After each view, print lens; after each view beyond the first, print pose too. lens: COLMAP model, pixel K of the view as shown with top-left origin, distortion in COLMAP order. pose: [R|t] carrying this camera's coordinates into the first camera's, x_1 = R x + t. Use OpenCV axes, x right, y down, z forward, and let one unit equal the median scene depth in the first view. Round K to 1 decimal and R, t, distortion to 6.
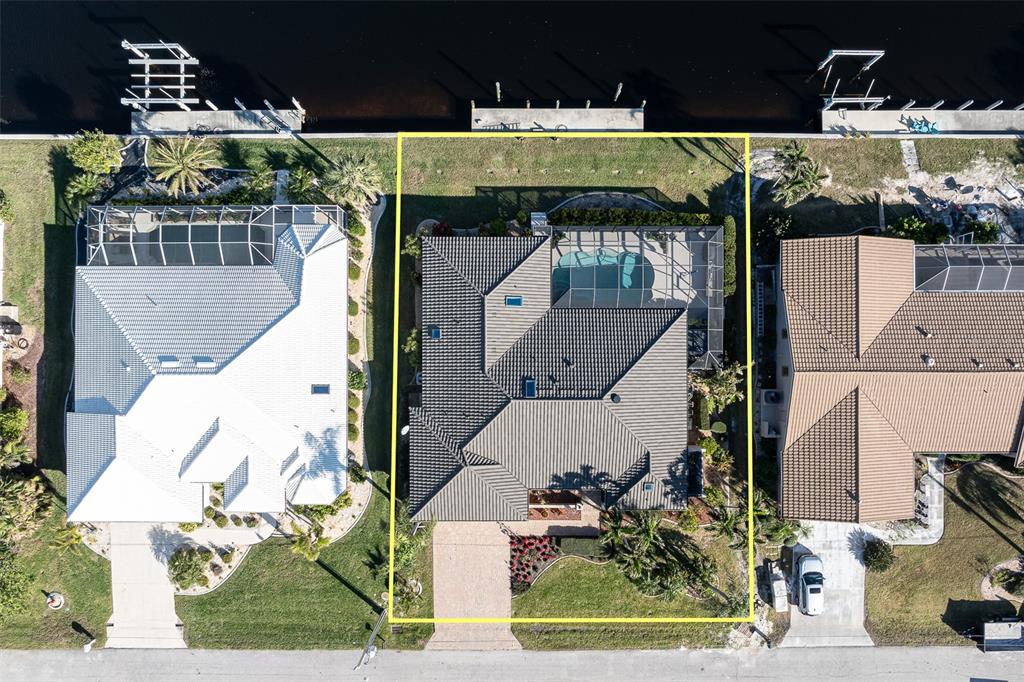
lens RADIAL K [[711.1, 0, 505.4], [0, 711.1, 344.8], [0, 0, 1]] dist [-0.006797, -0.000950]
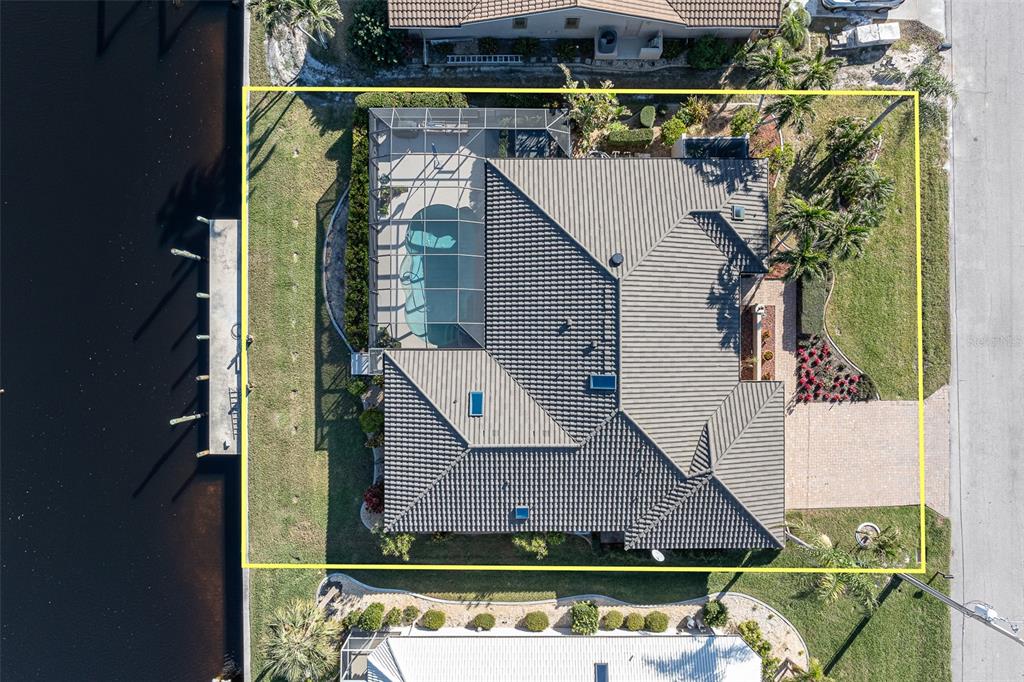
lens RADIAL K [[711.1, 0, 505.4], [0, 711.1, 344.8], [0, 0, 1]] dist [-0.006797, -0.000950]
pose [[-0.001558, -0.999909, 0.013388, 0.056907], [0.999950, -0.001425, 0.009935, -0.036621], [-0.009915, 0.013403, 0.999861, 0.277023]]
